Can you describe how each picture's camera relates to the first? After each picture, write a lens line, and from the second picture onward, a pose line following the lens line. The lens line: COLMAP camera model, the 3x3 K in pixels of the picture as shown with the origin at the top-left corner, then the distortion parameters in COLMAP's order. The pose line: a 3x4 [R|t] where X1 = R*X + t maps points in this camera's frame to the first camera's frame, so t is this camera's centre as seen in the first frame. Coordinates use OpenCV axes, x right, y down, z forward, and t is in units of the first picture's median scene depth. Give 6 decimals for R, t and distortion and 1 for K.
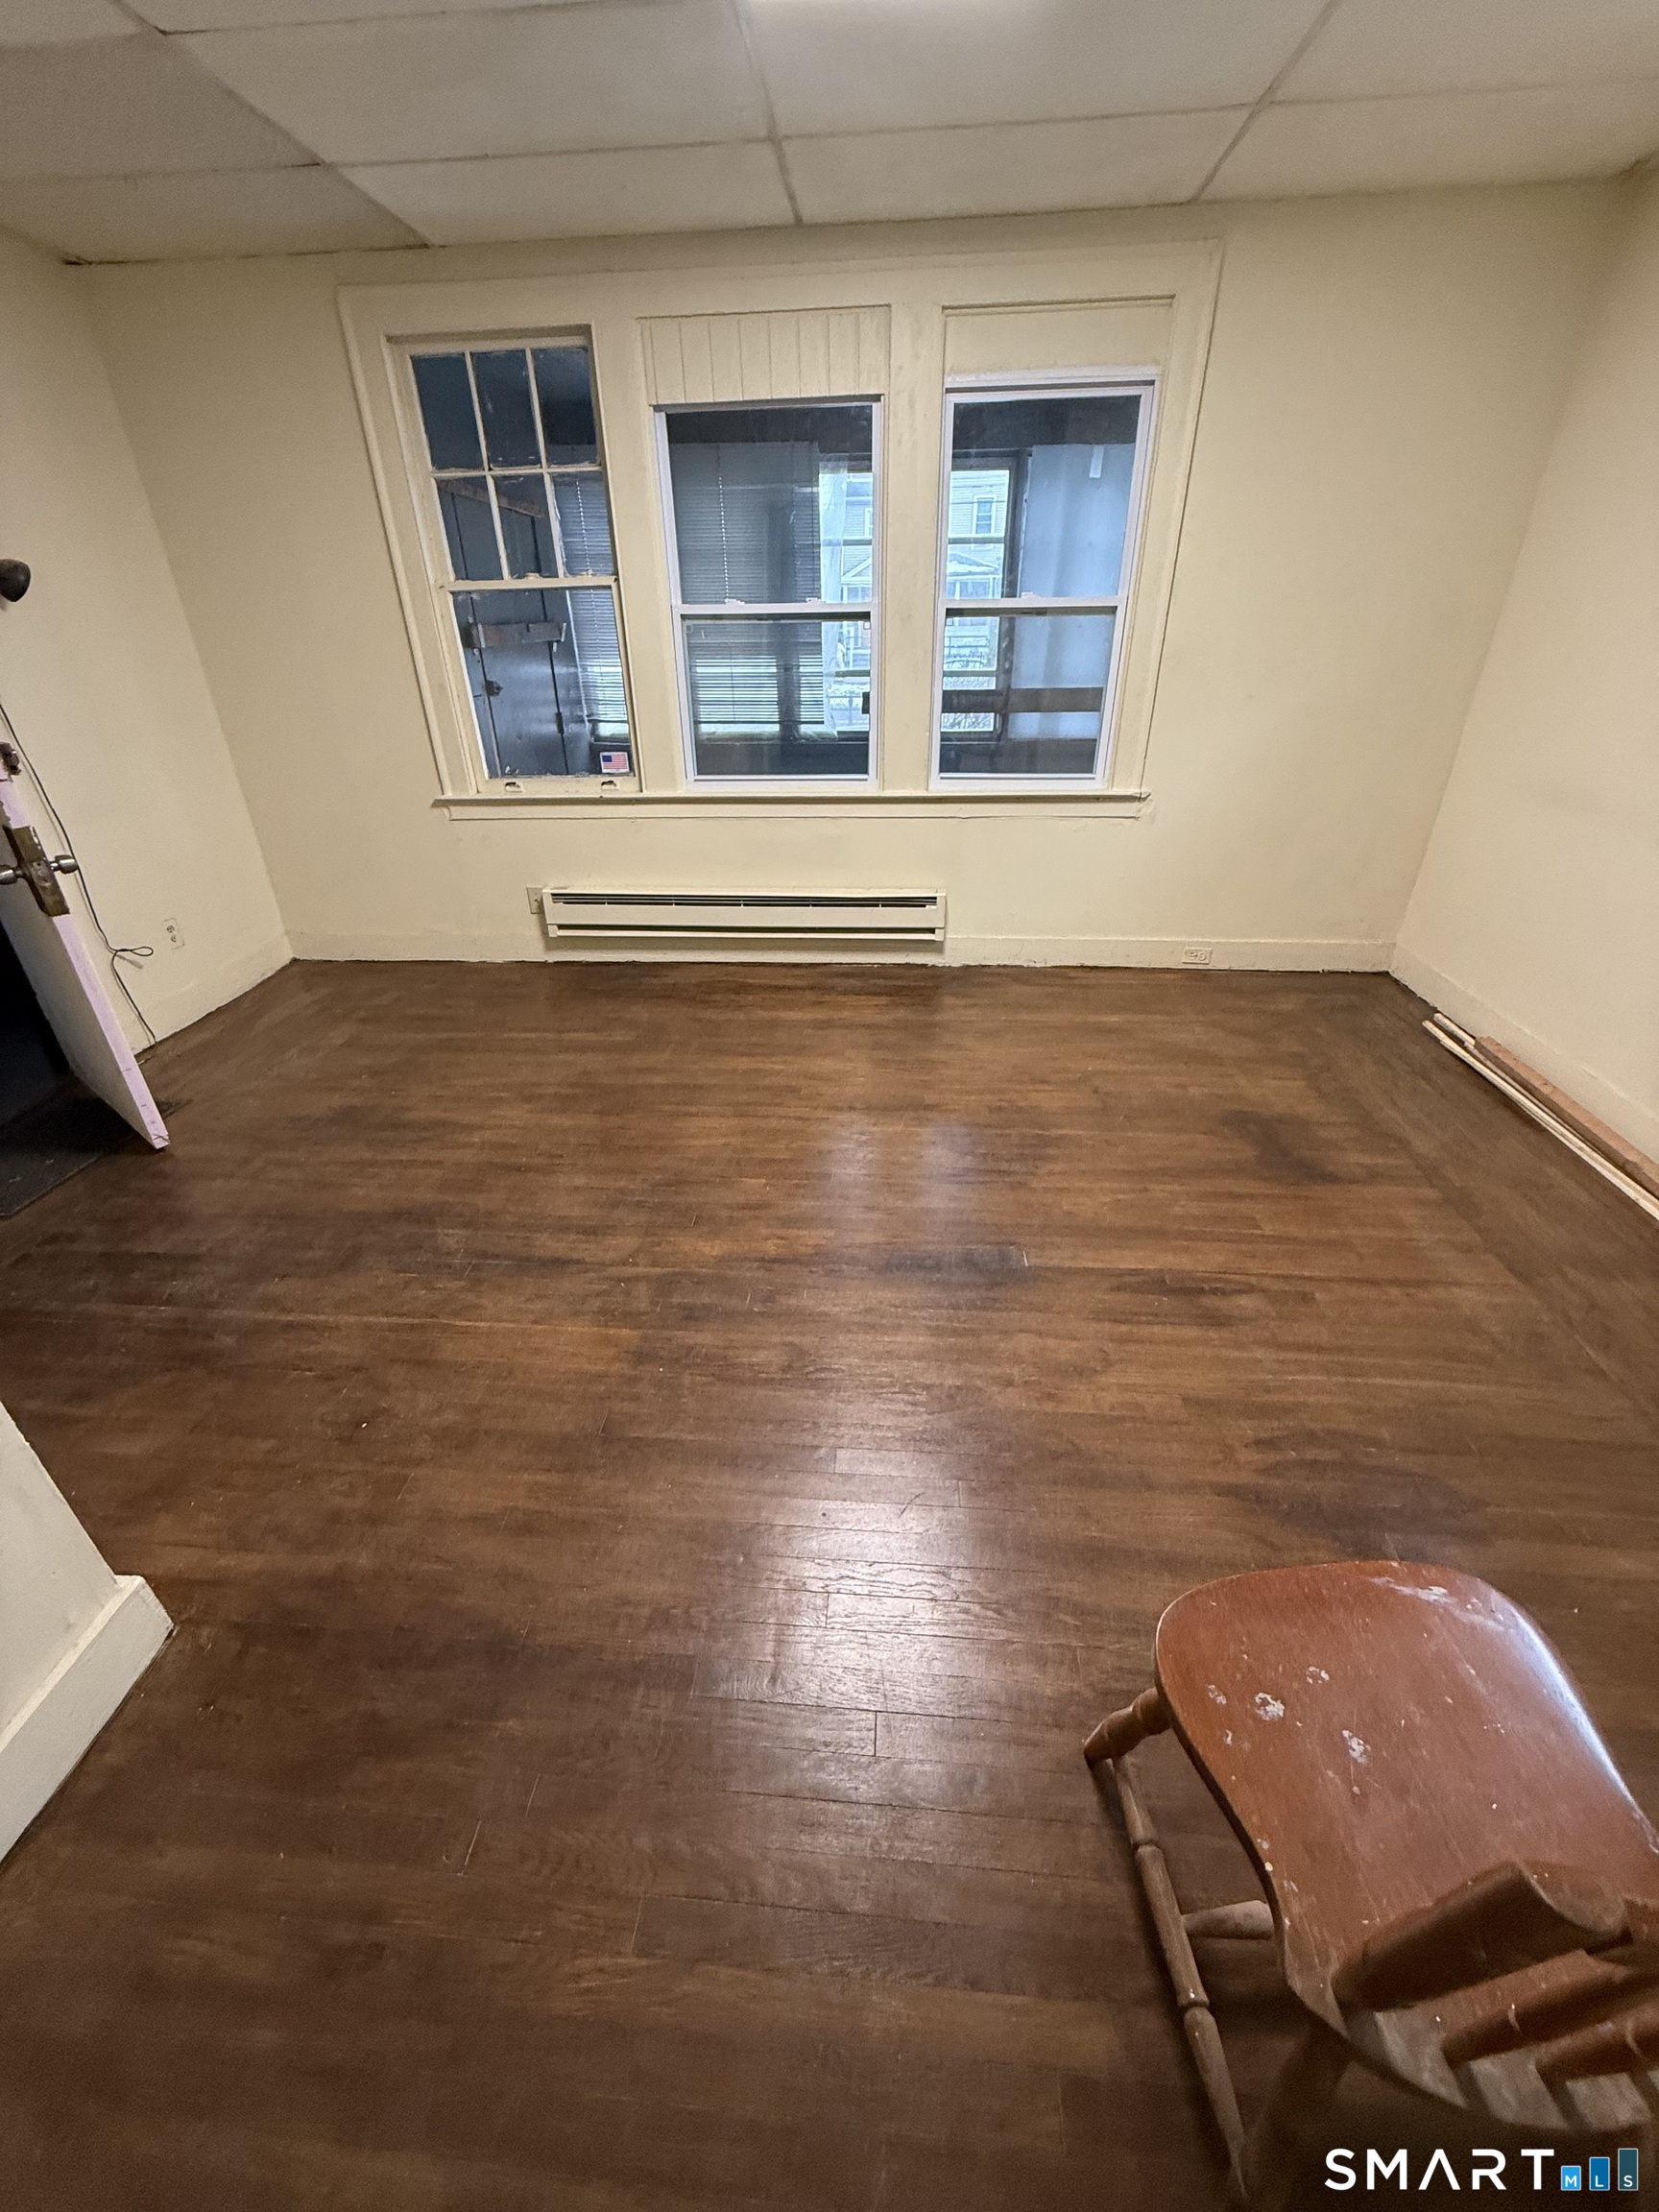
lens RADIAL K [[879.3, 0, 826.6], [0, 879.3, 1107.5], [0, 0, 1]] dist [0.000153, -0.000181]
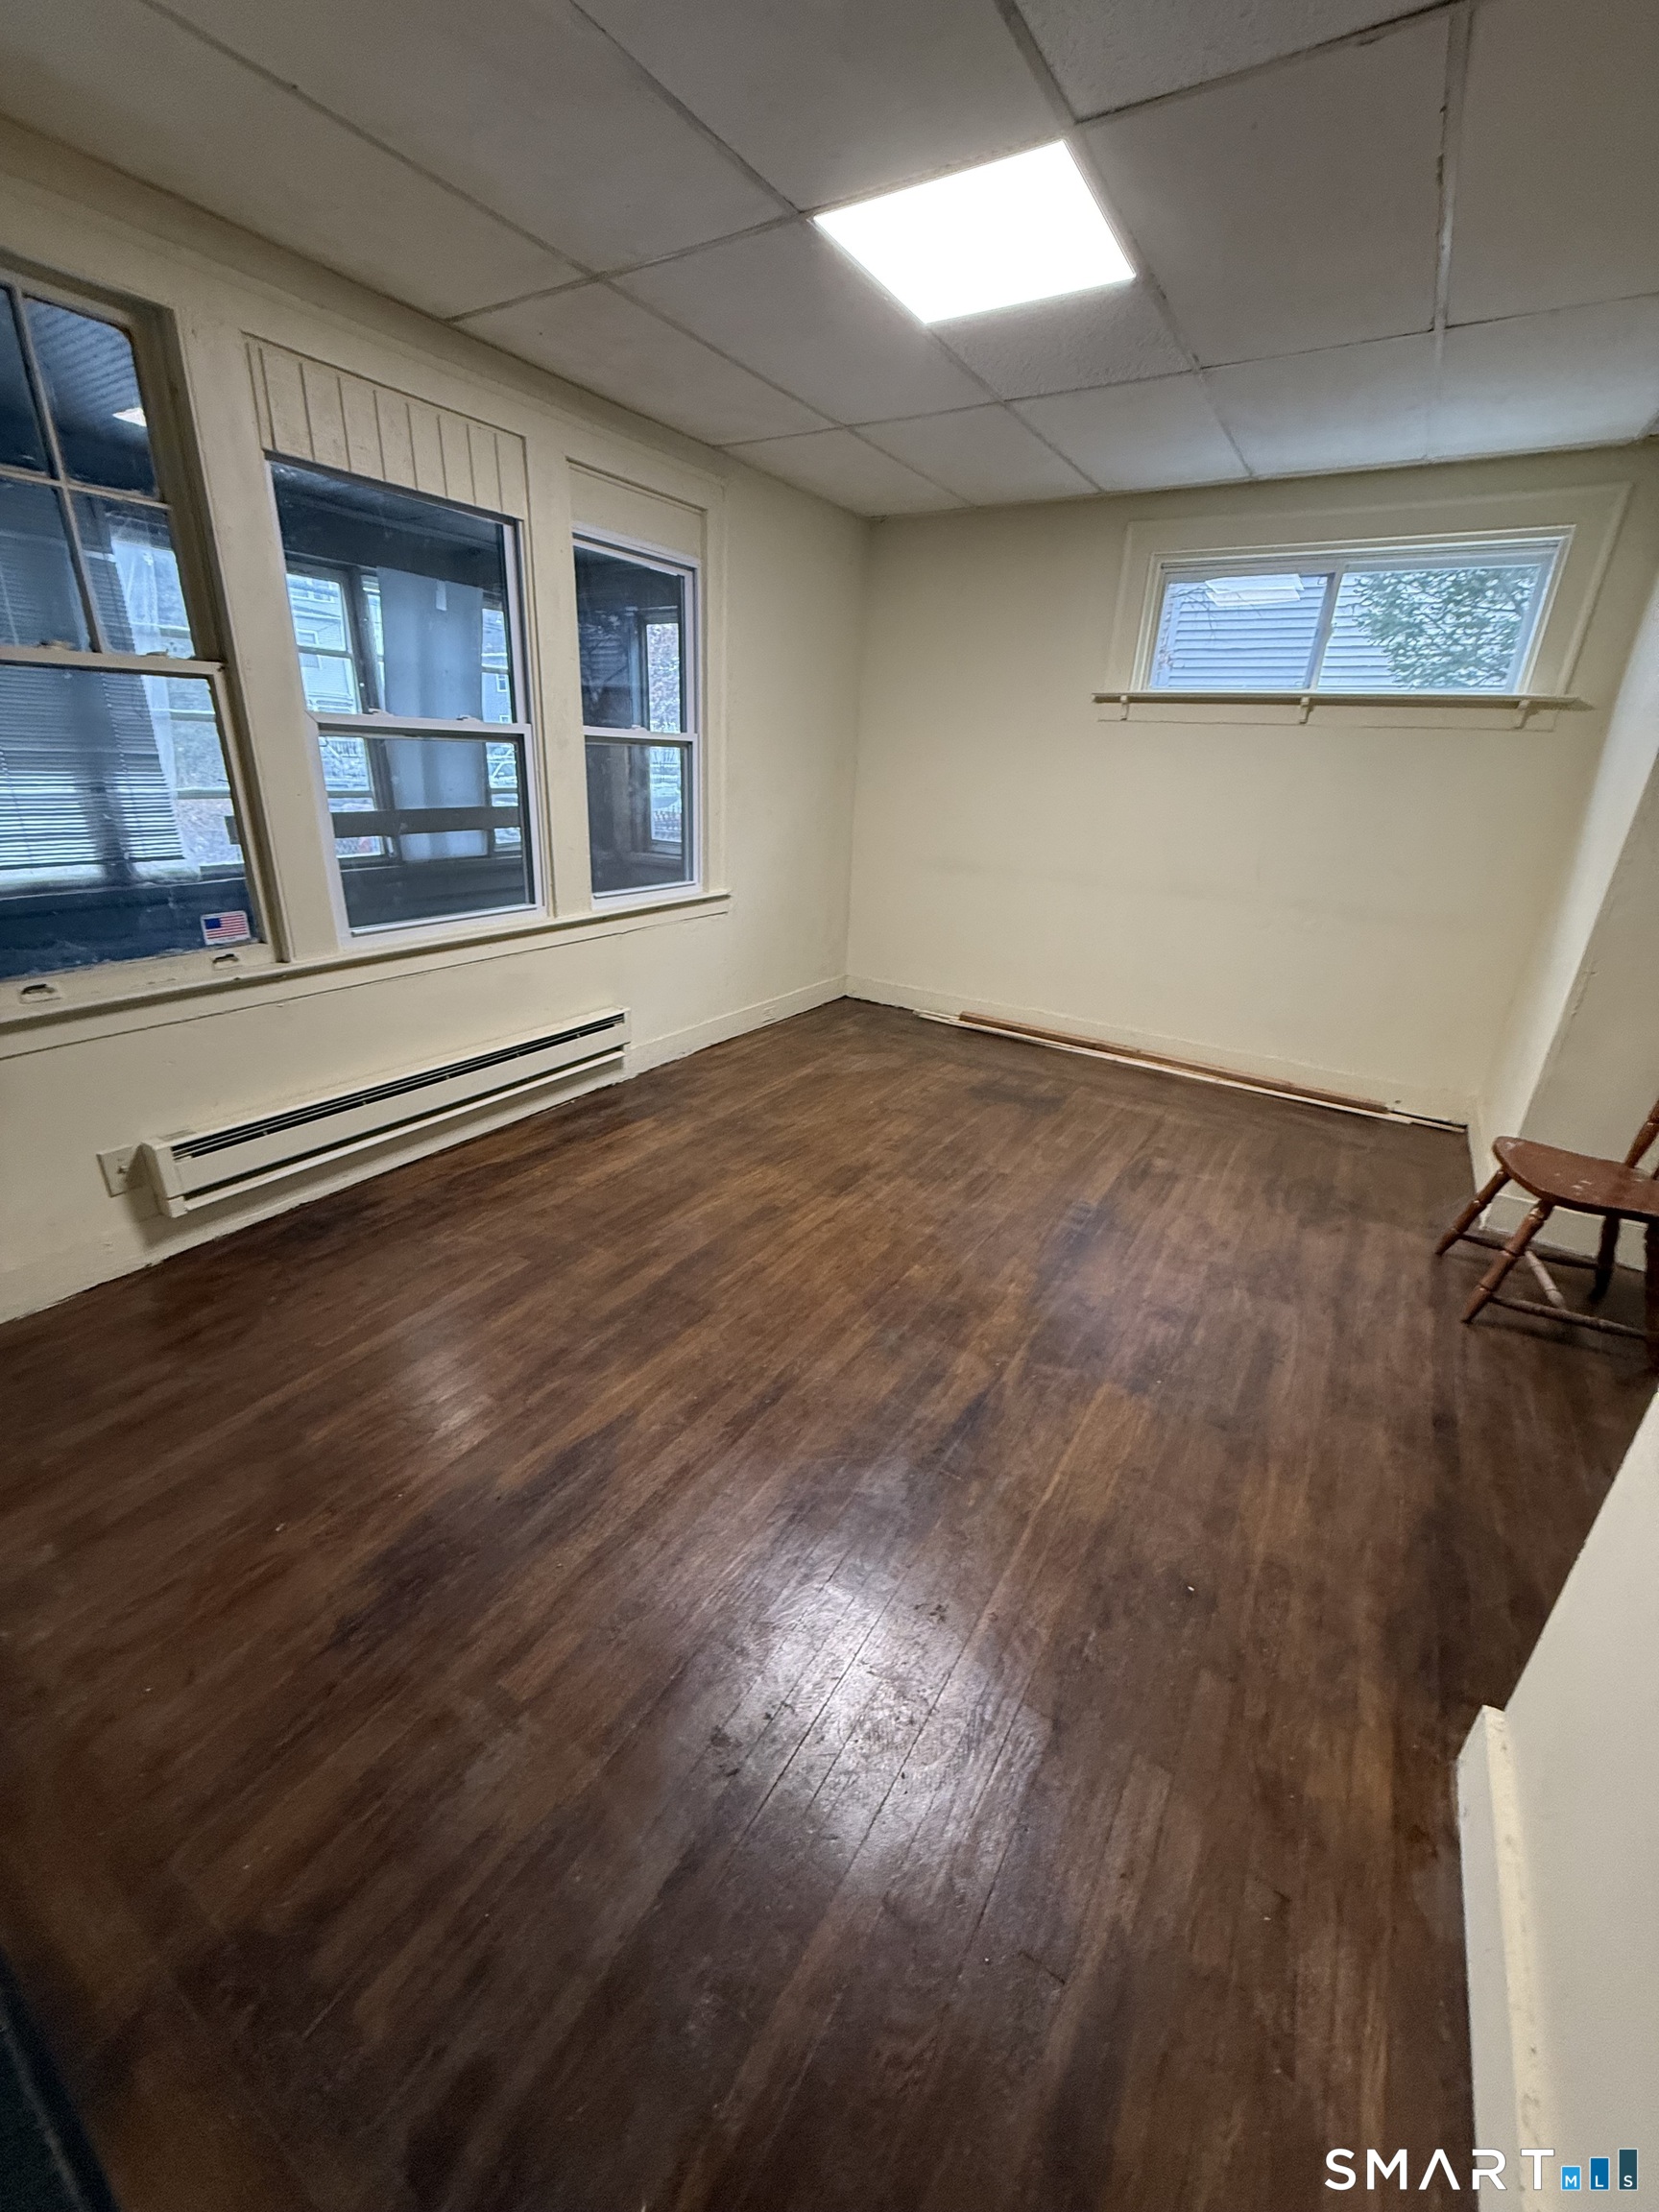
lens RADIAL K [[879.3, 0, 826.6], [0, 879.3, 1107.5], [0, 0, 1]] dist [0.000153, -0.000181]
pose [[0.455621, -0.301513, 0.837555, -0.668095], [0.391421, 0.912908, 0.115710, -0.178764], [-0.799499, 0.275117, 0.533959, 0.342513]]
